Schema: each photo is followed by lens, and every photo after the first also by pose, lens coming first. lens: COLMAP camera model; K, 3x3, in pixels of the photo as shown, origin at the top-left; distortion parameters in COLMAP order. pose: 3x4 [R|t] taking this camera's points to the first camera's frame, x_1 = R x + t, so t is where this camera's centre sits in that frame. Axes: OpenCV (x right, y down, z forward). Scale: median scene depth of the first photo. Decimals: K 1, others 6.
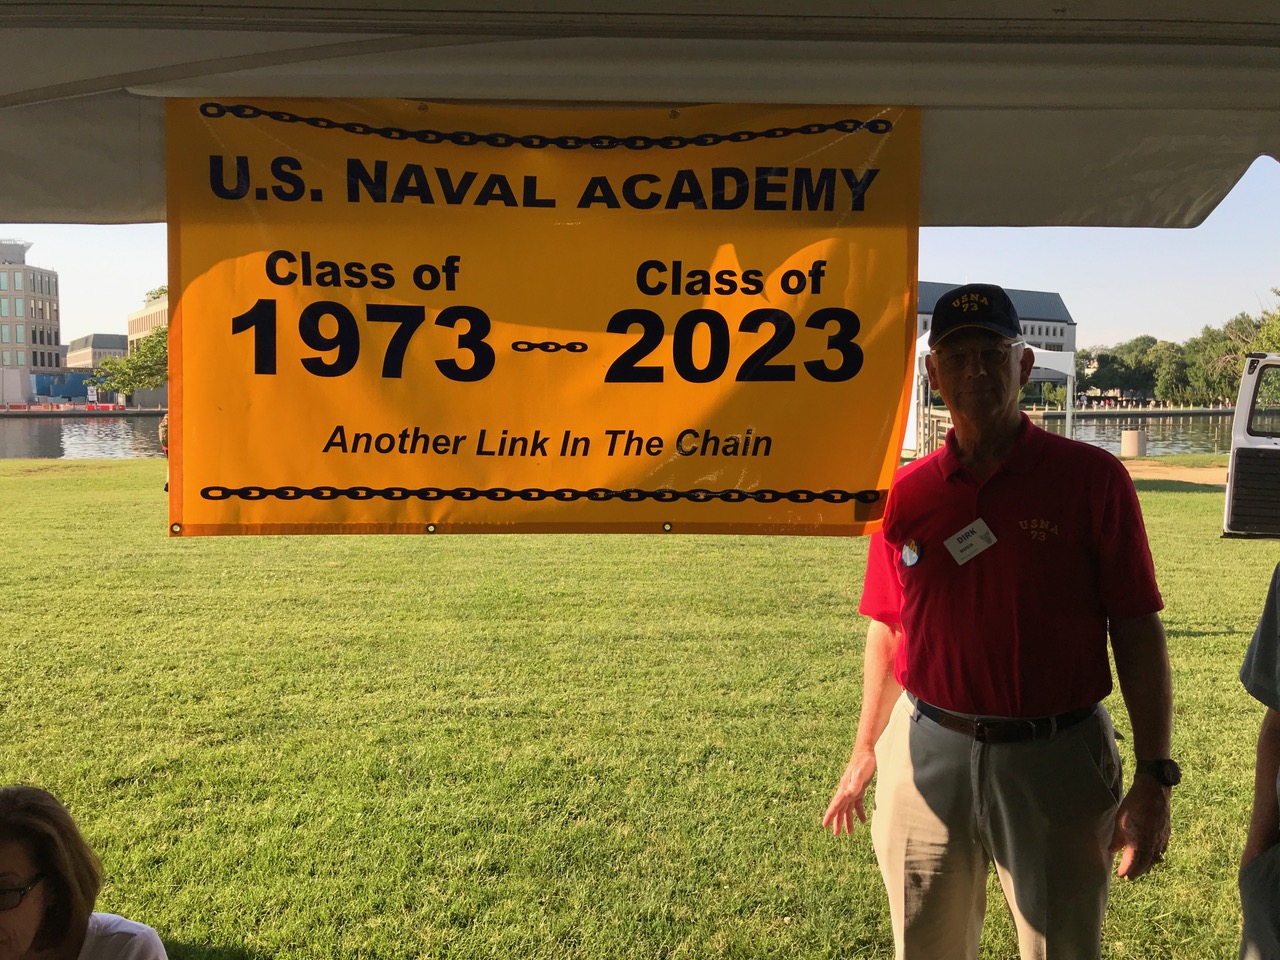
lens RADIAL K [[1069.9, 0, 645.1], [0, 1069.9, 496.8], [0, 0, 1]] dist [0.015668, -0.060378]
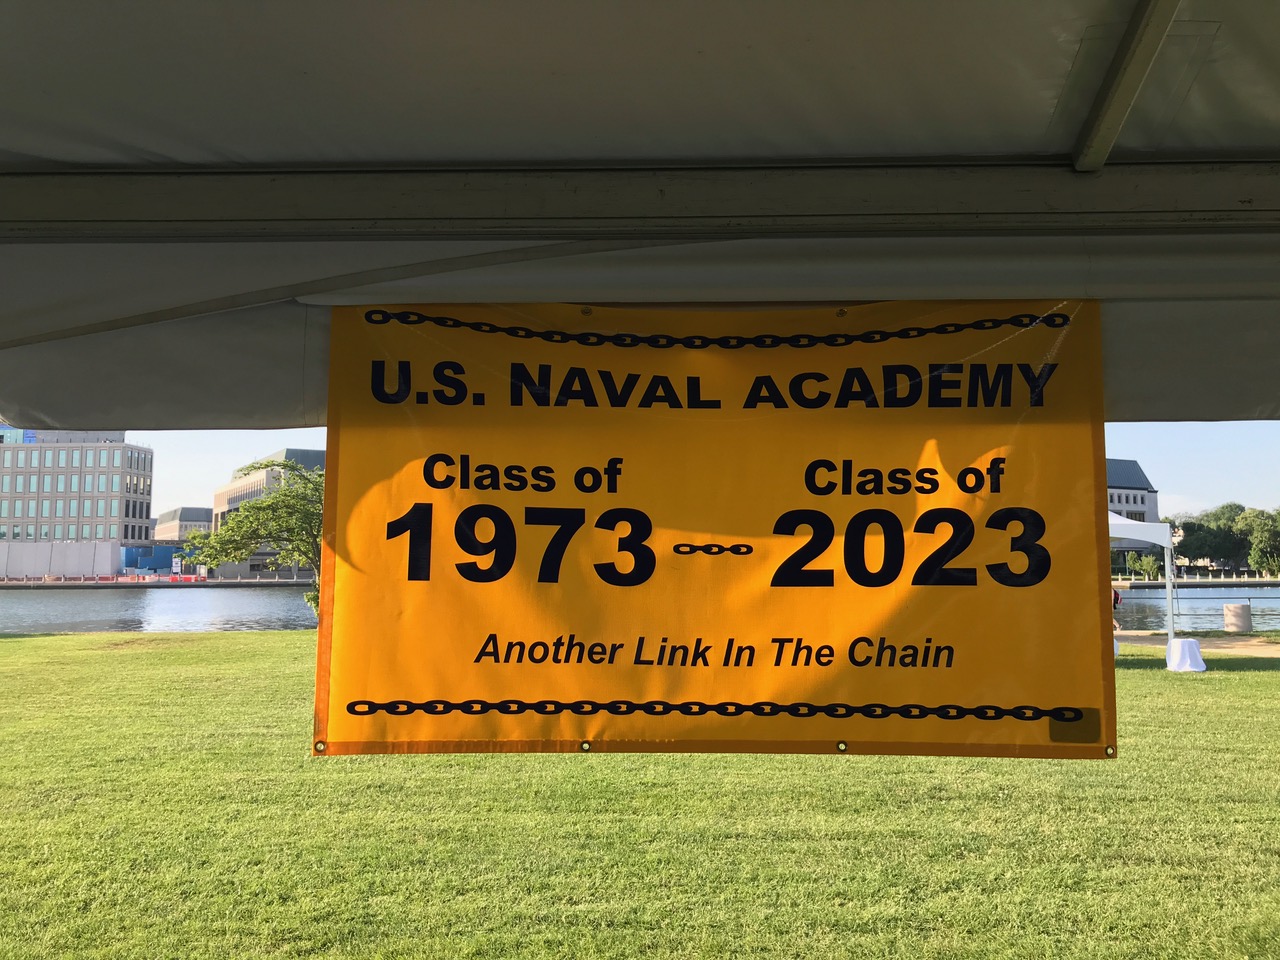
lens RADIAL K [[1077.1, 0, 640.0], [0, 1077.1, 480.0], [0, 0, 1]] dist [0.015329, -0.039314]
pose [[0.997390, -0.007434, -0.071814, -0.084243], [-0.005194, 0.984720, -0.174066, -0.034745], [0.072011, 0.173985, 0.982112, 0.048611]]
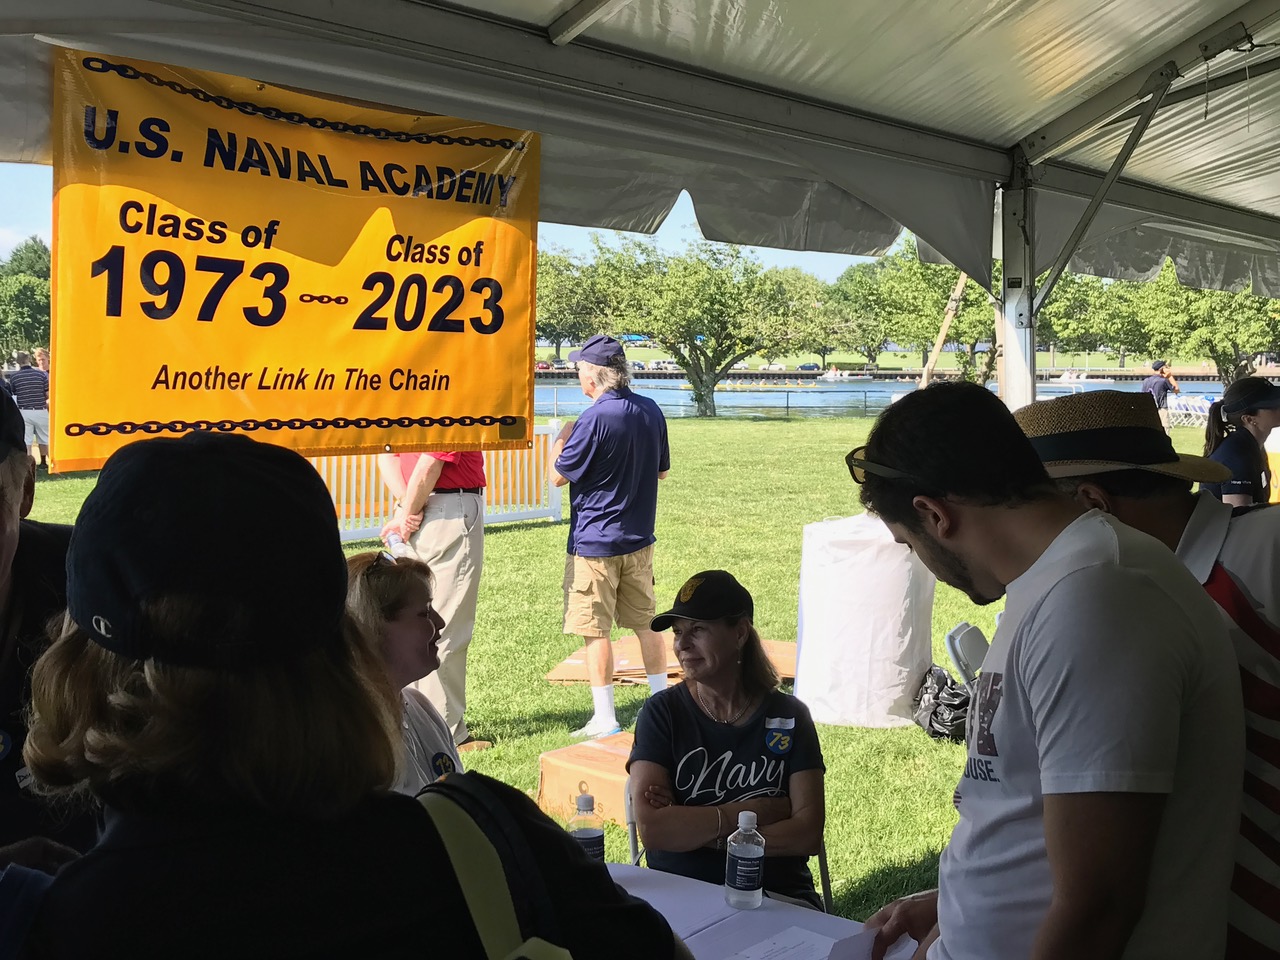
lens RADIAL K [[1401.6, 0, 640.0], [0, 1401.6, 480.0], [0, 0, 1]] dist [0.002140, -0.148130]
pose [[0.662981, -0.049624, 0.746989, -1.013197], [-0.002681, 0.997637, 0.068655, -0.047742], [-0.748631, -0.047520, 0.661282, -0.295465]]
